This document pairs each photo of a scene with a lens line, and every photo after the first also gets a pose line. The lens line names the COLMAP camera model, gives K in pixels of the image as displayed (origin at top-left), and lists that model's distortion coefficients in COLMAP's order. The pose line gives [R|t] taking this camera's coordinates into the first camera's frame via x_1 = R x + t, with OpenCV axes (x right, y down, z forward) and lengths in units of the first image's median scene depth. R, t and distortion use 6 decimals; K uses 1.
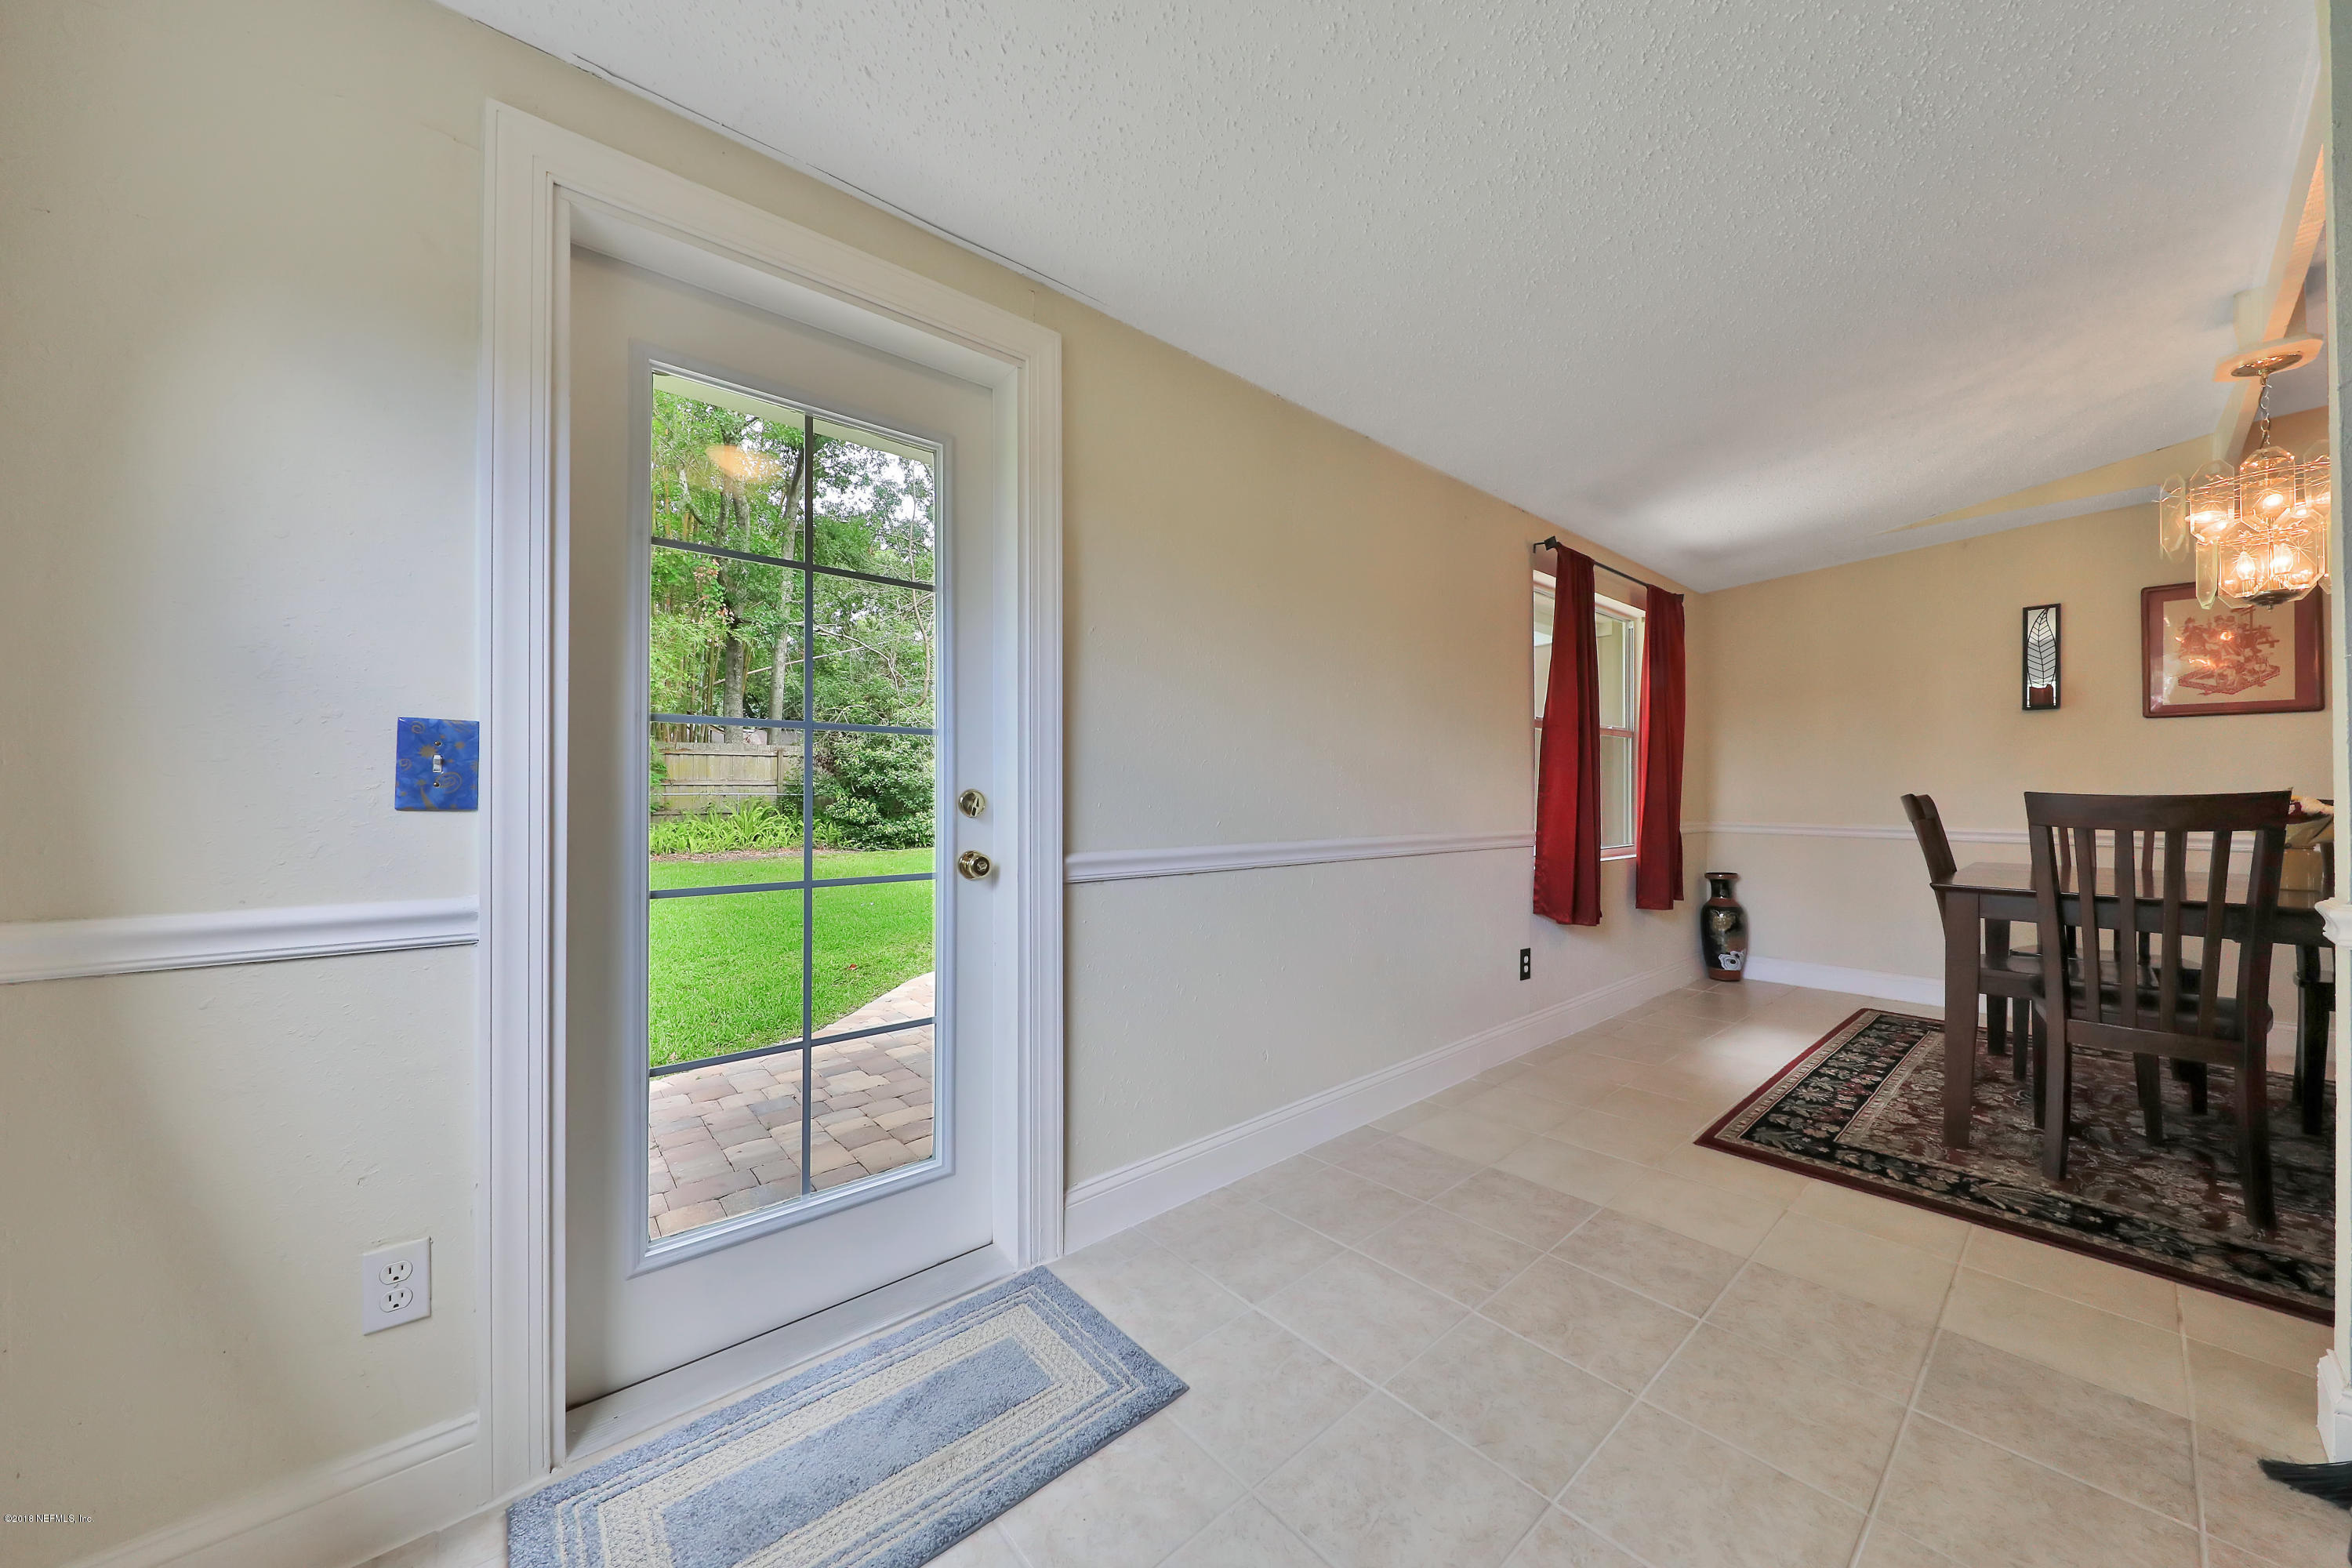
lens RADIAL K [[788.6, 0, 1202.8], [0, 788.6, 793.2], [0, 0, 1]] dist [-0.004205, 0.000150]
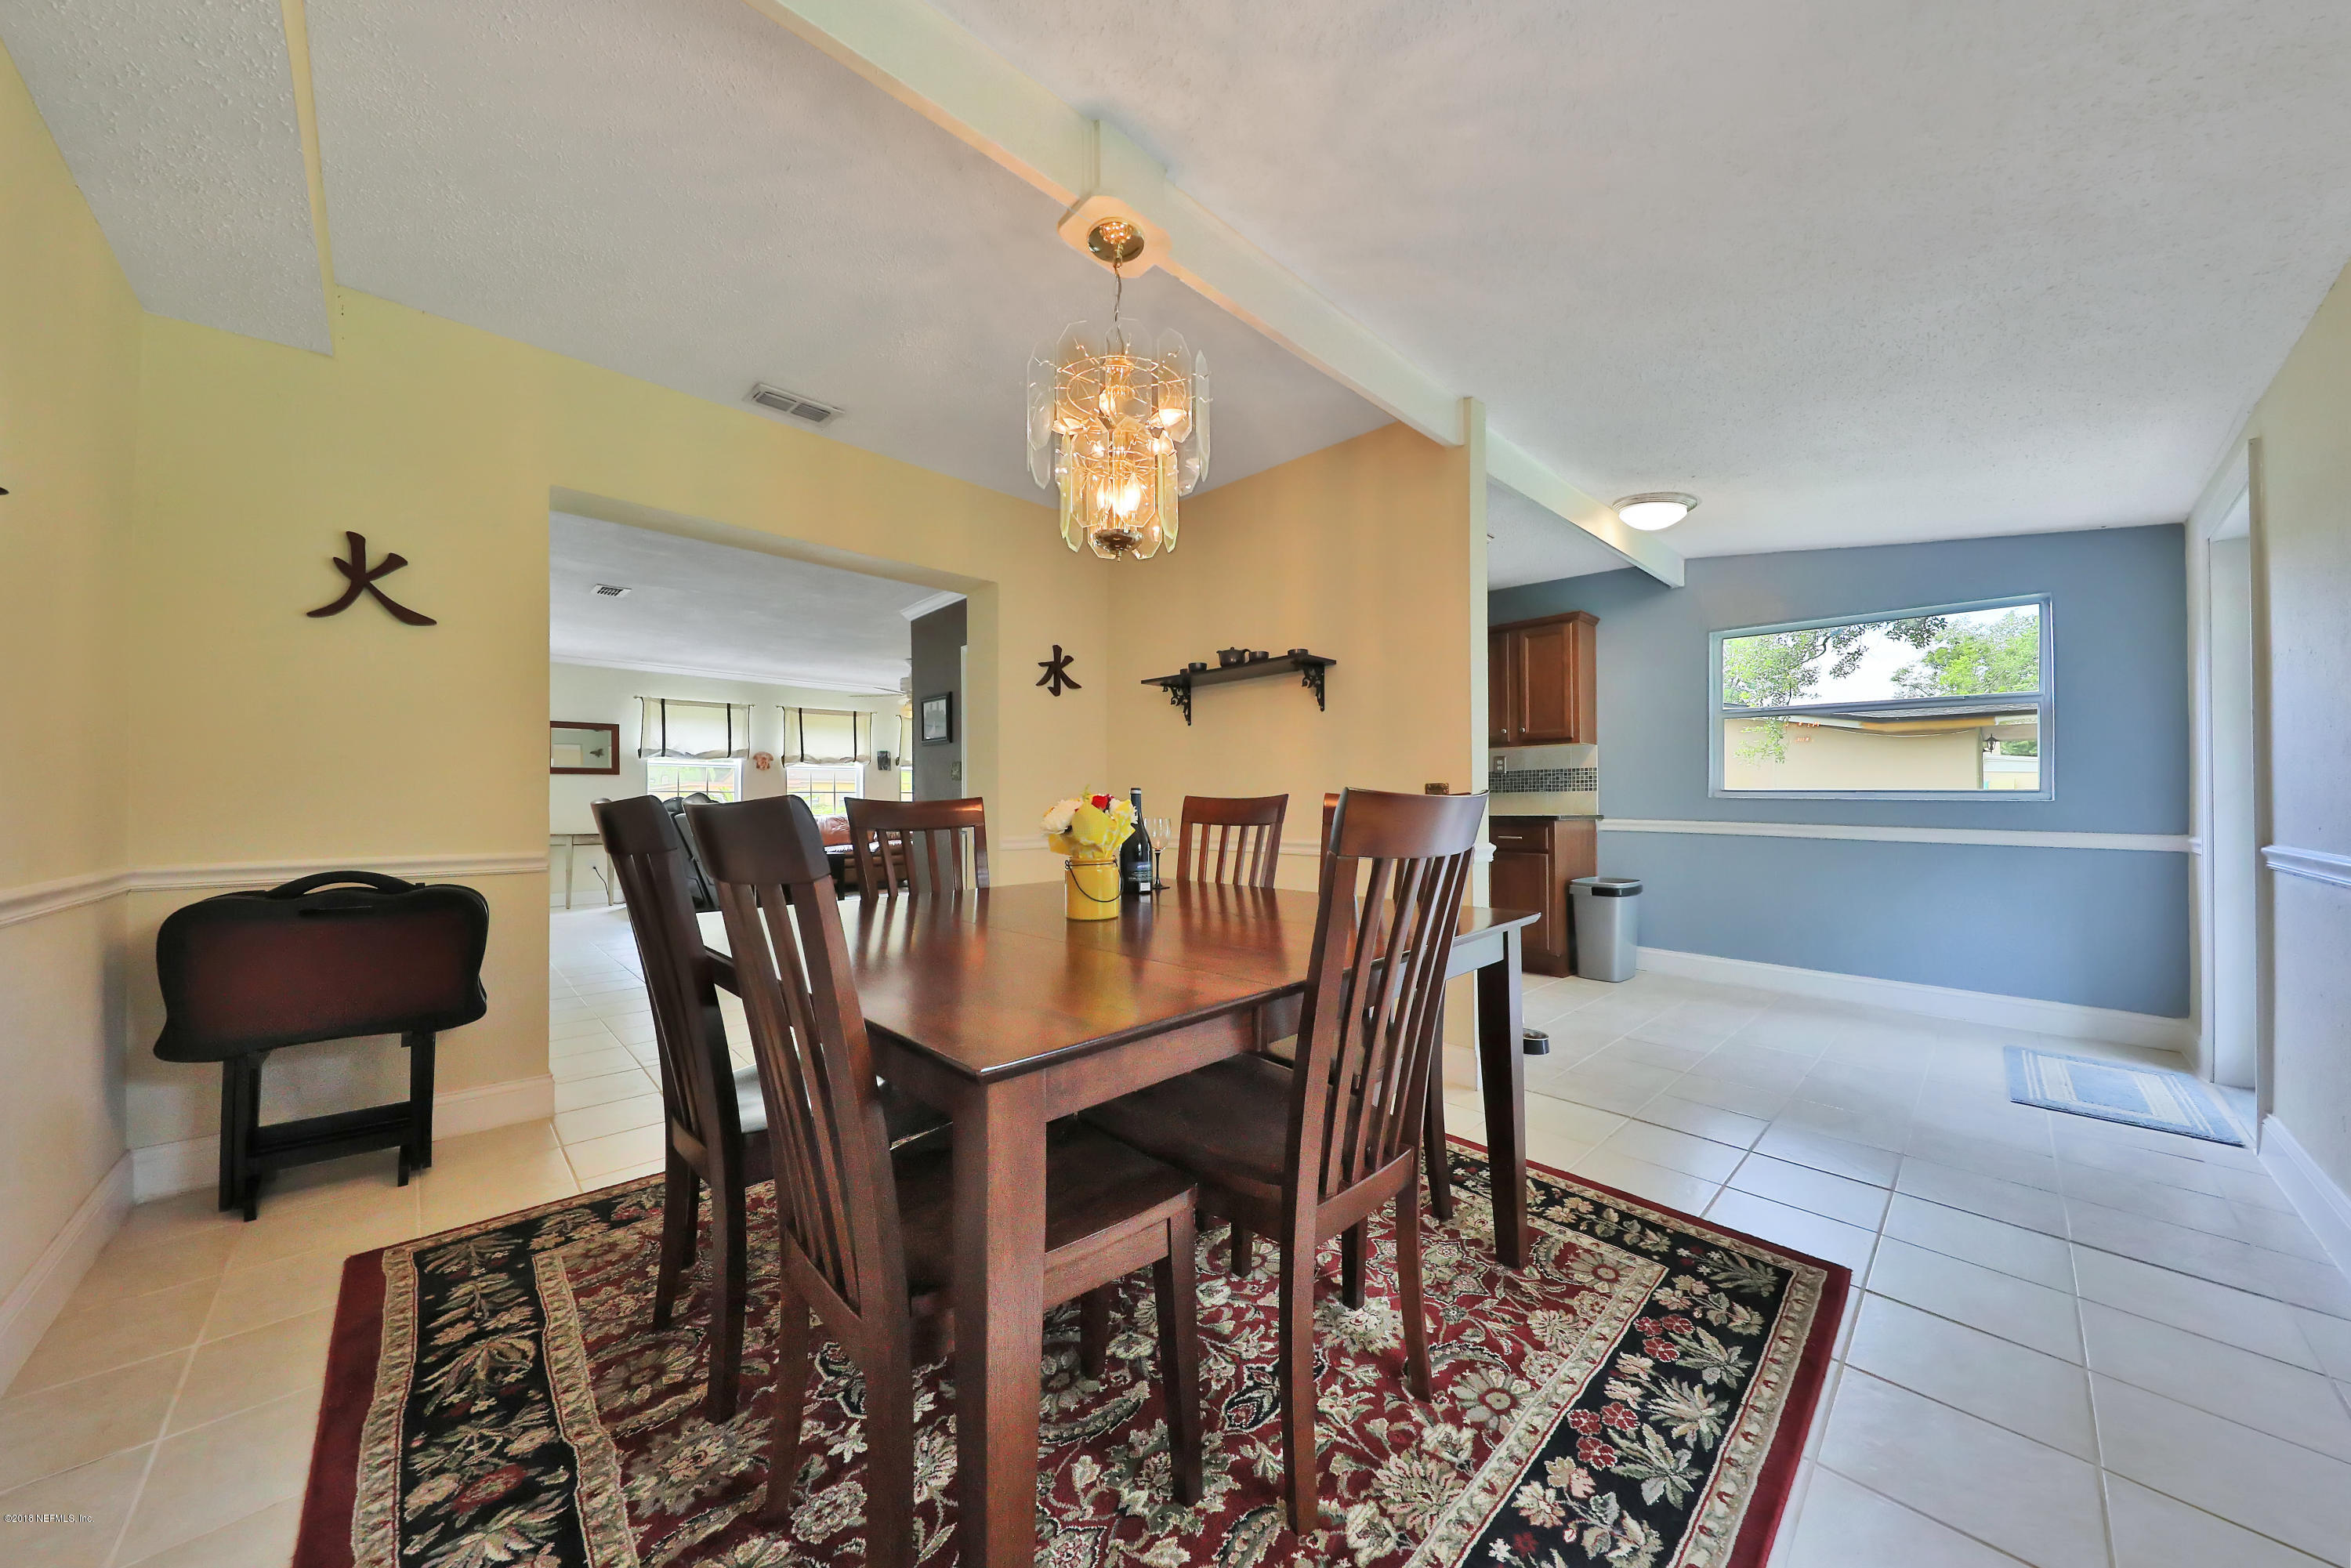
lens RADIAL K [[788.2, 0, 1165.1], [0, 788.2, 786.6], [0, 0, 1]] dist [-0.004205, 0.000150]
pose [[-0.999108, -0.005846, -0.041830, 1.256082], [-0.005174, 0.999856, -0.016174, 0.006170], [0.041919, -0.015943, -0.998994, 1.655476]]
